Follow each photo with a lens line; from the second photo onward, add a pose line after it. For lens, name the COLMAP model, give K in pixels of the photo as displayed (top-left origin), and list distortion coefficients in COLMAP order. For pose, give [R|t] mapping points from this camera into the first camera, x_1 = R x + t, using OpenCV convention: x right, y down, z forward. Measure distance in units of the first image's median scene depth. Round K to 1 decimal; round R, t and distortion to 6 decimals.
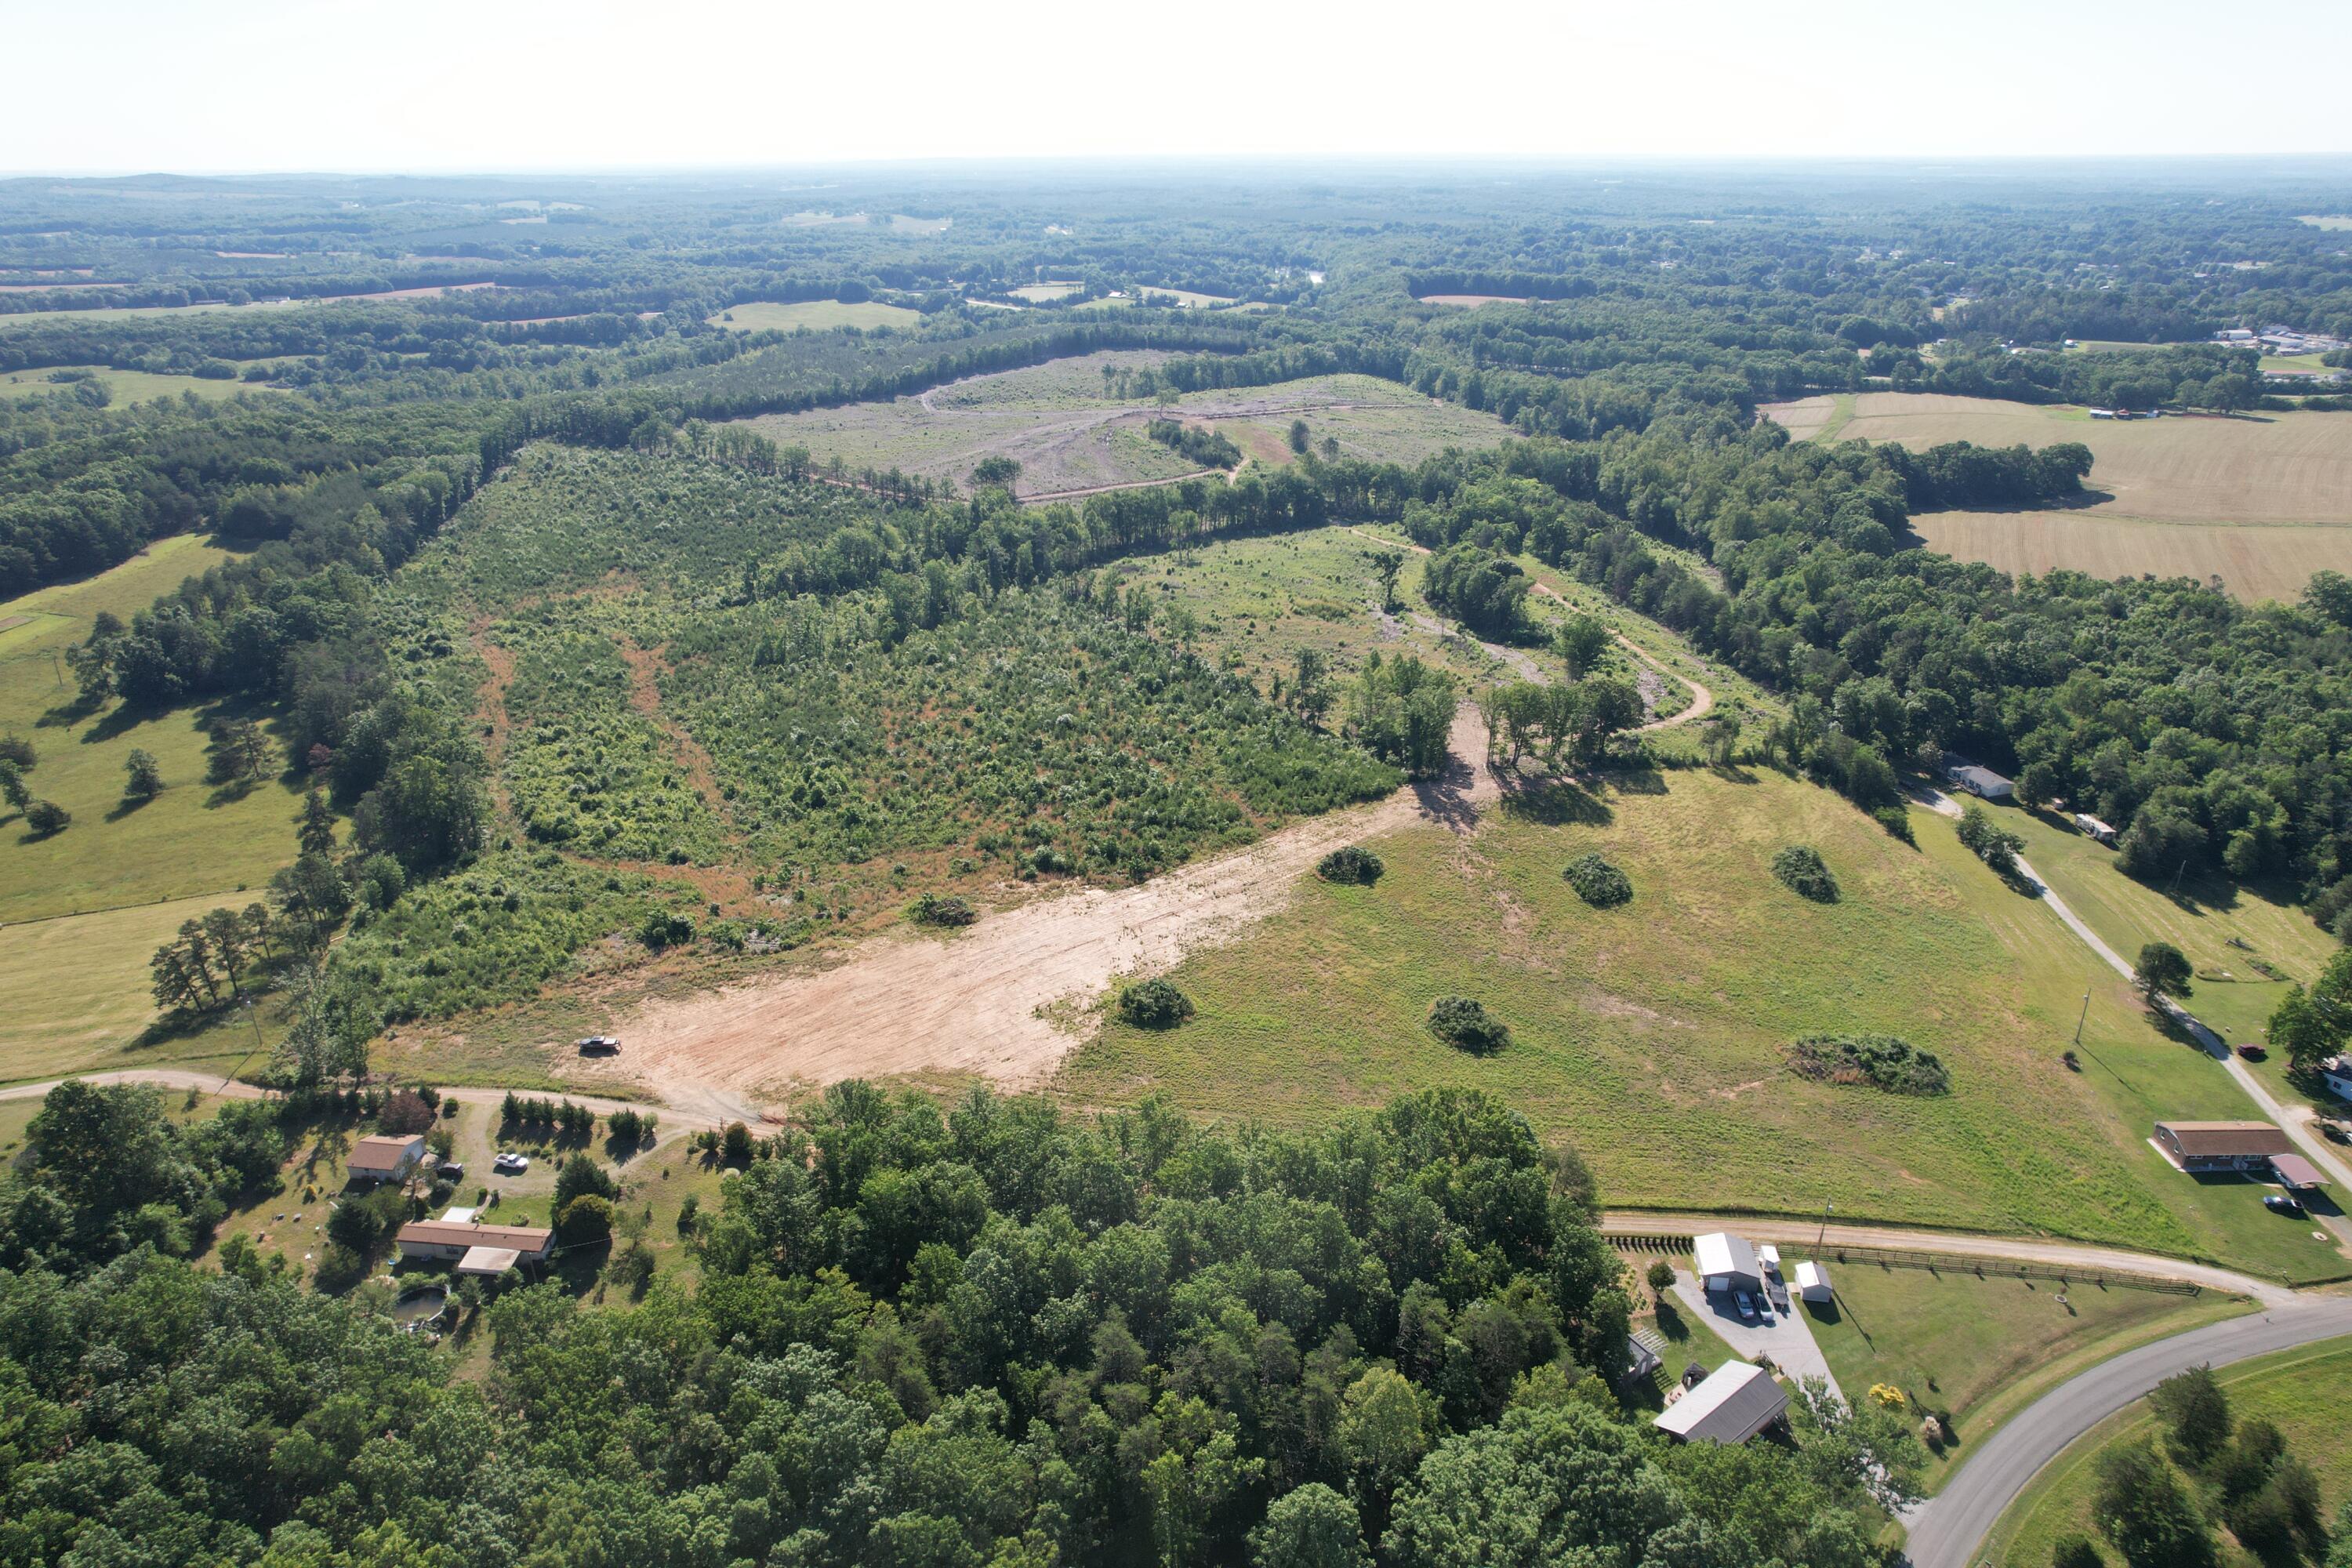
lens RADIAL K [[1521.1, 0, 1185.6], [0, 1521.1, 783.5], [0, 0, 1]] dist [-0.078258, 0.068339]
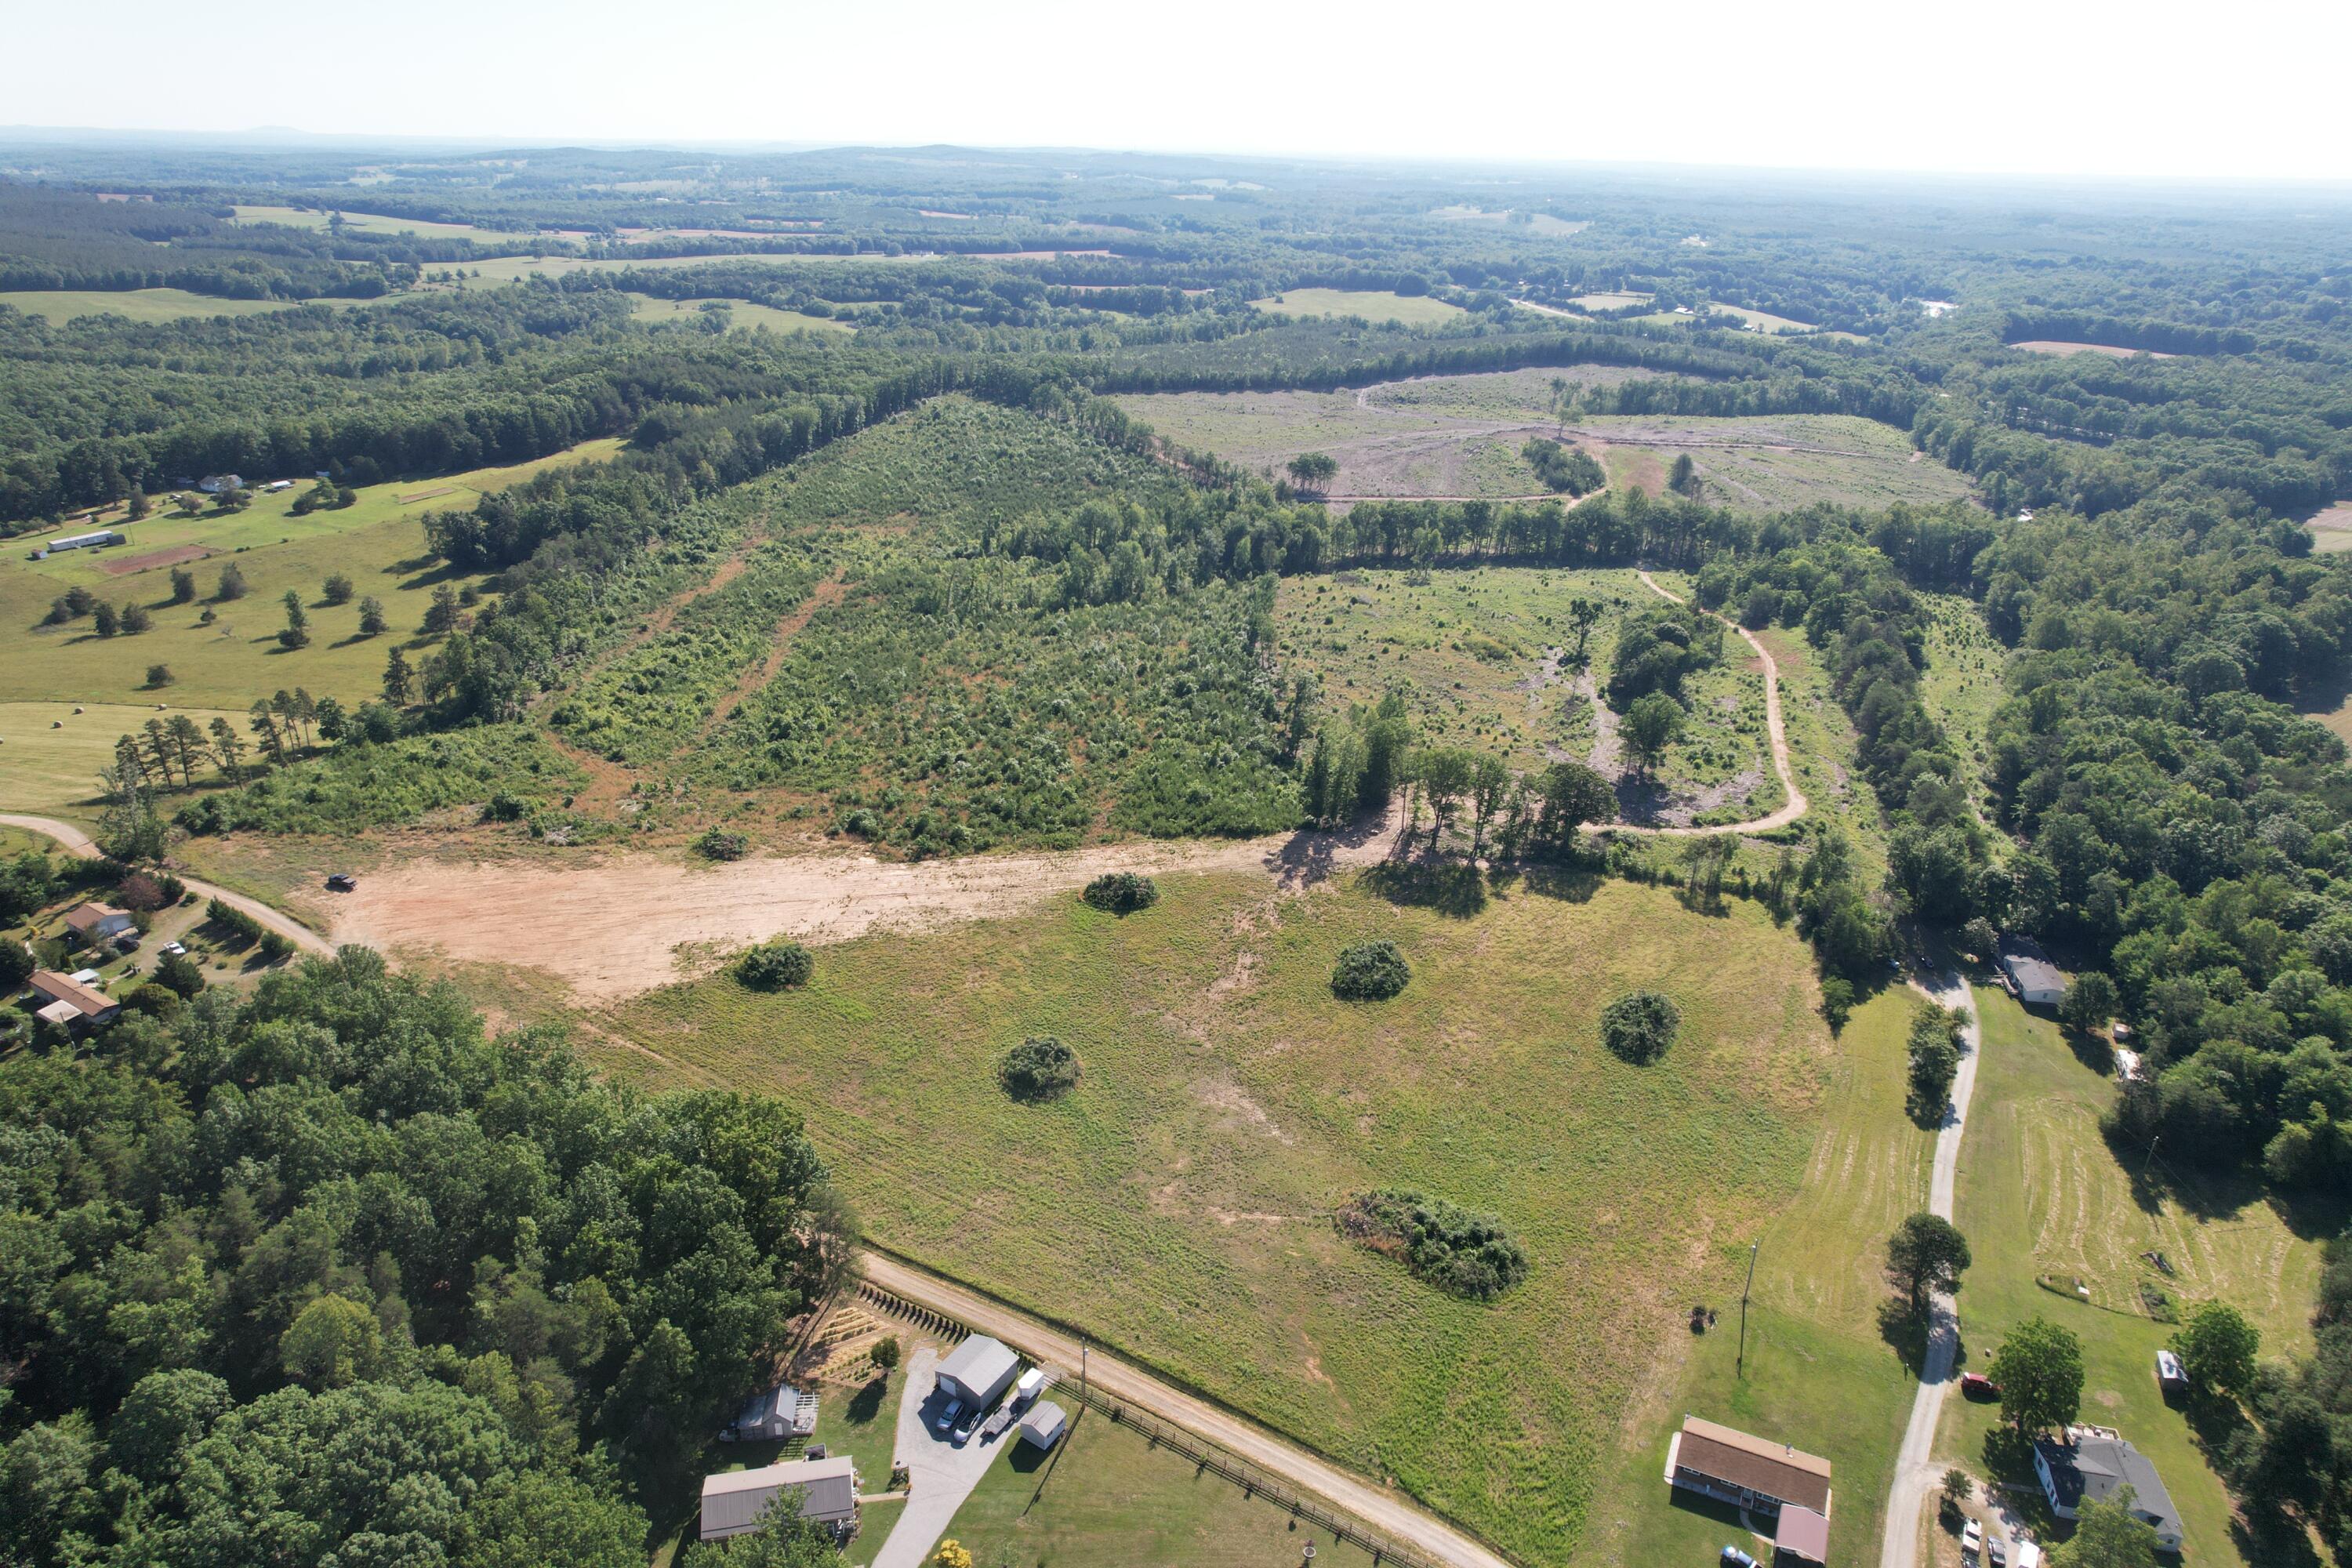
lens RADIAL K [[1521.1, 0, 1182.4], [0, 1521.1, 779.0], [0, 0, 1]] dist [-0.078258, 0.068339]
pose [[0.903787, 0.191751, -0.382624, 0.348778], [-0.192116, 0.980650, 0.037658, -0.042054], [0.382441, 0.039474, 0.923136, 0.087586]]
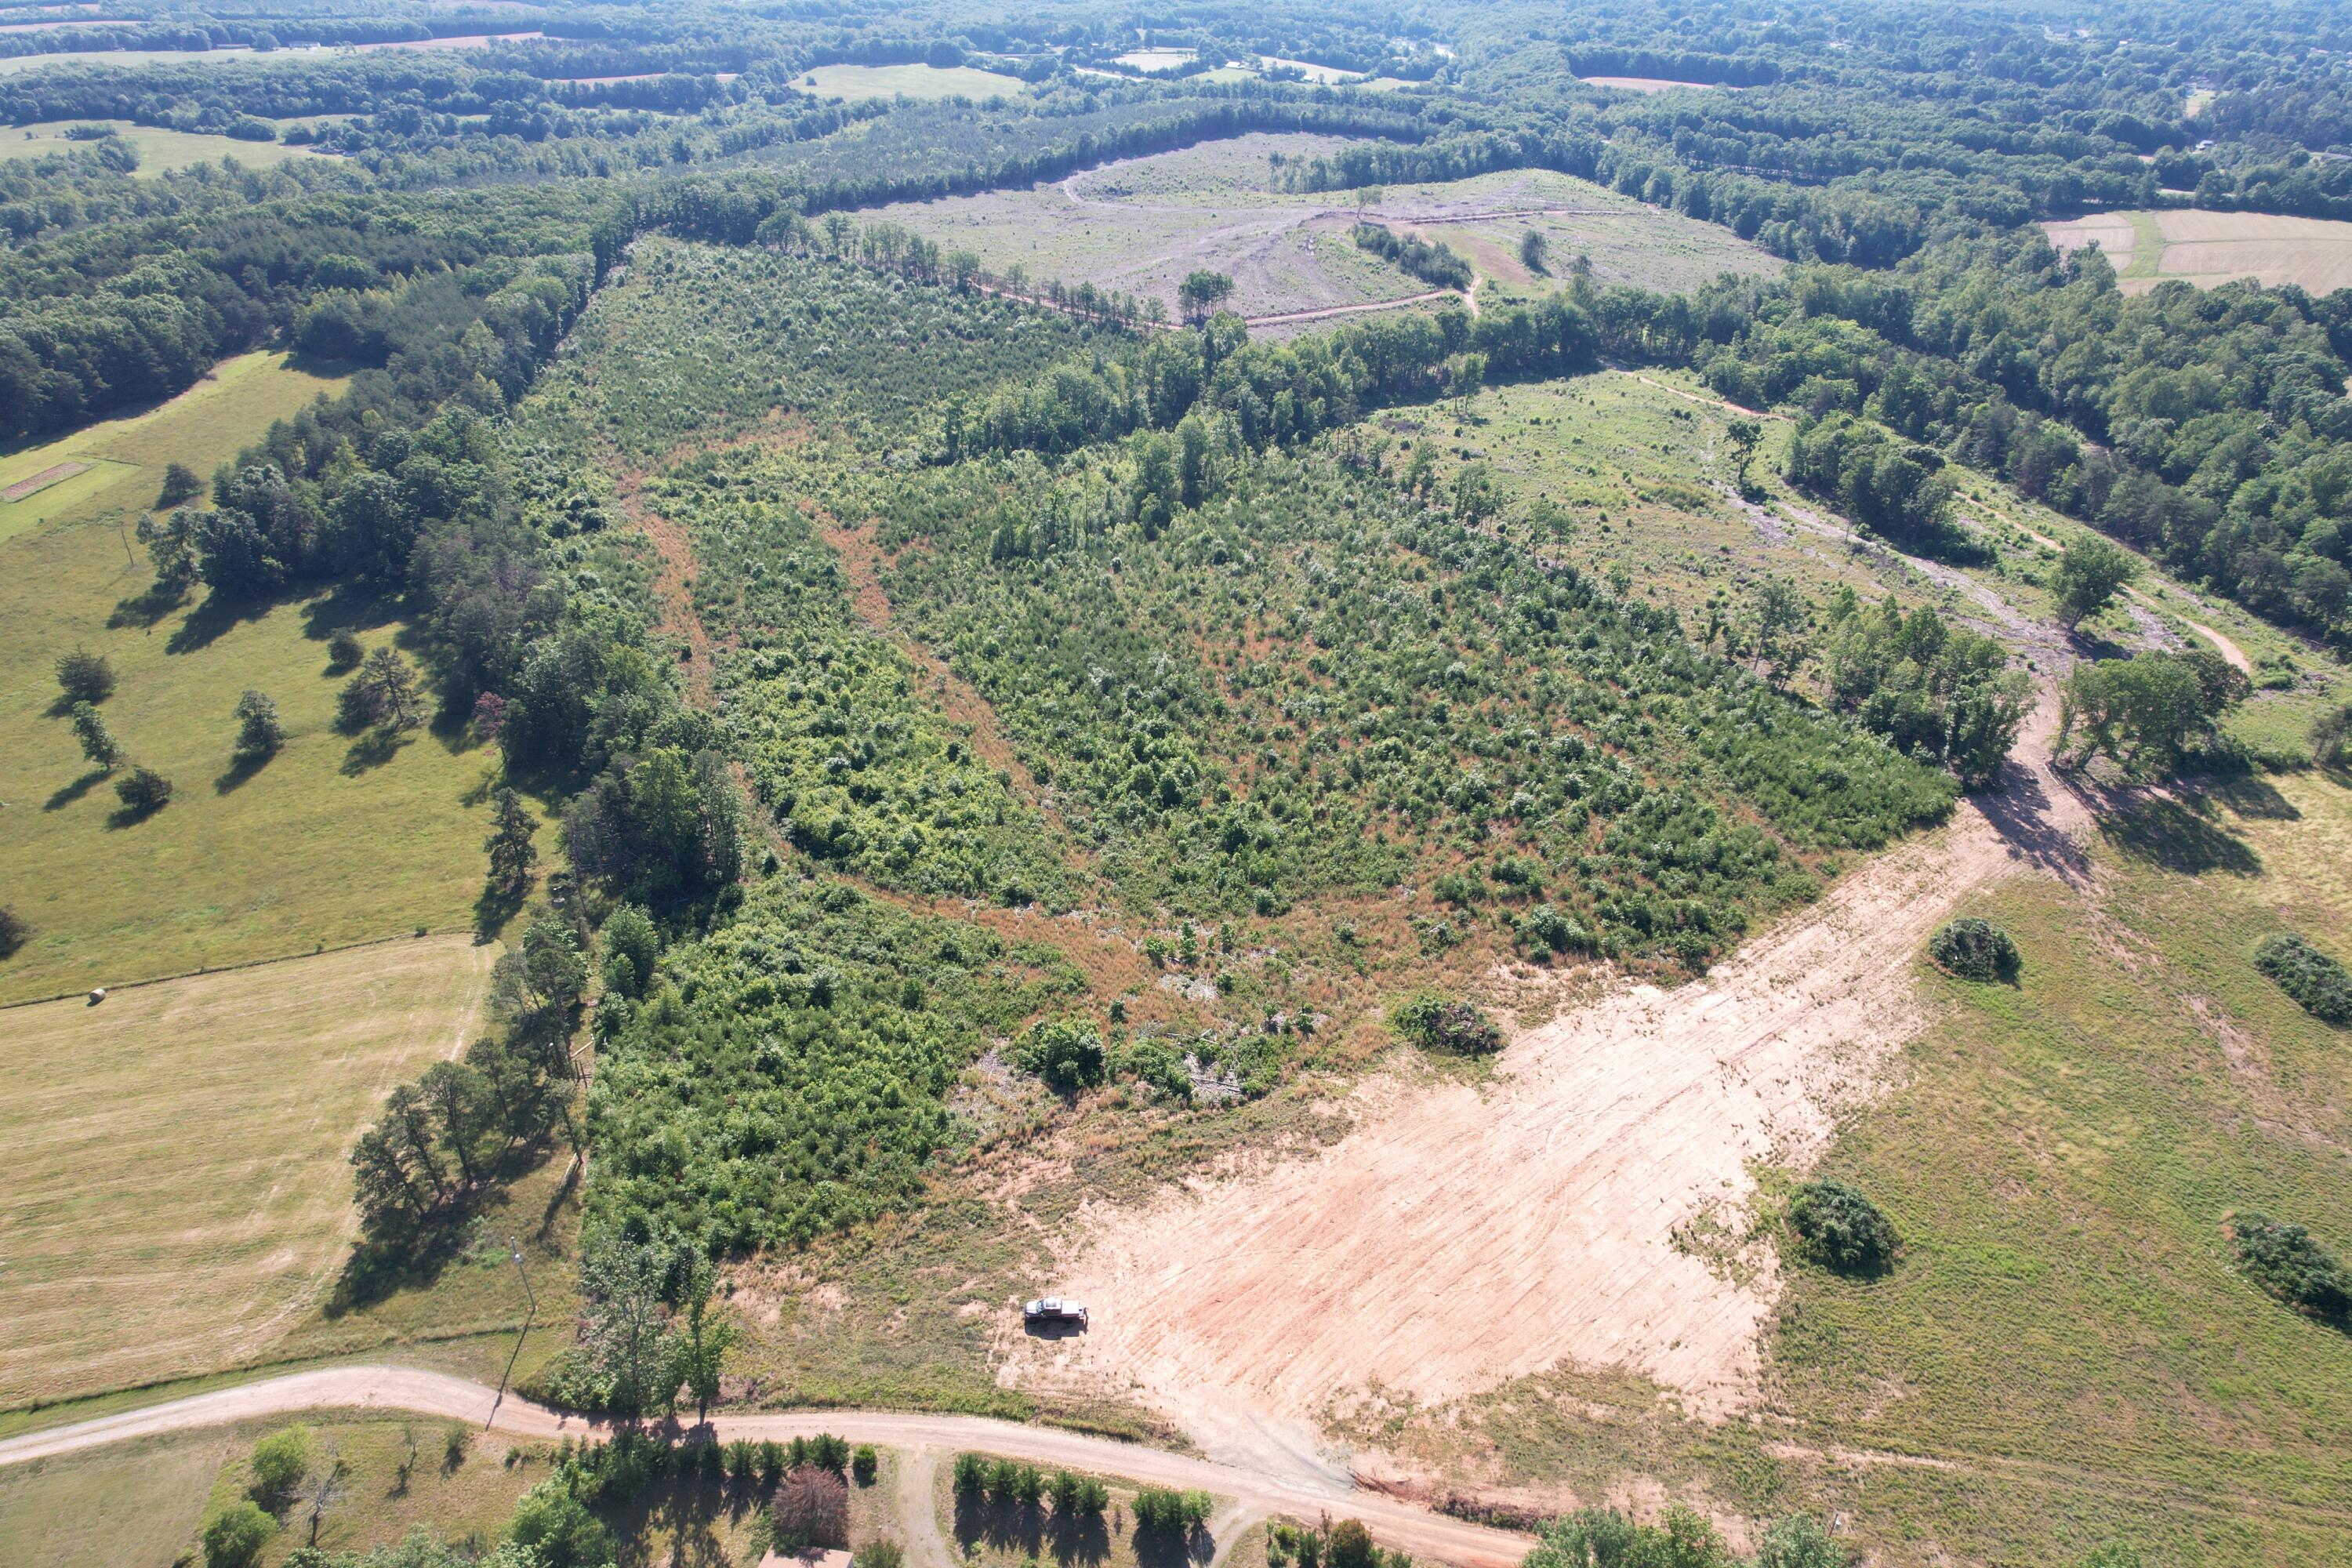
lens RADIAL K [[1521.1, 0, 1186.1], [0, 1521.1, 789.5], [0, 0, 1]] dist [-0.078258, 0.068339]
pose [[0.999310, 0.032570, -0.017865, -0.177663], [-0.029779, 0.989859, 0.138895, -0.075476], [0.022207, -0.138267, 0.990146, 0.211937]]
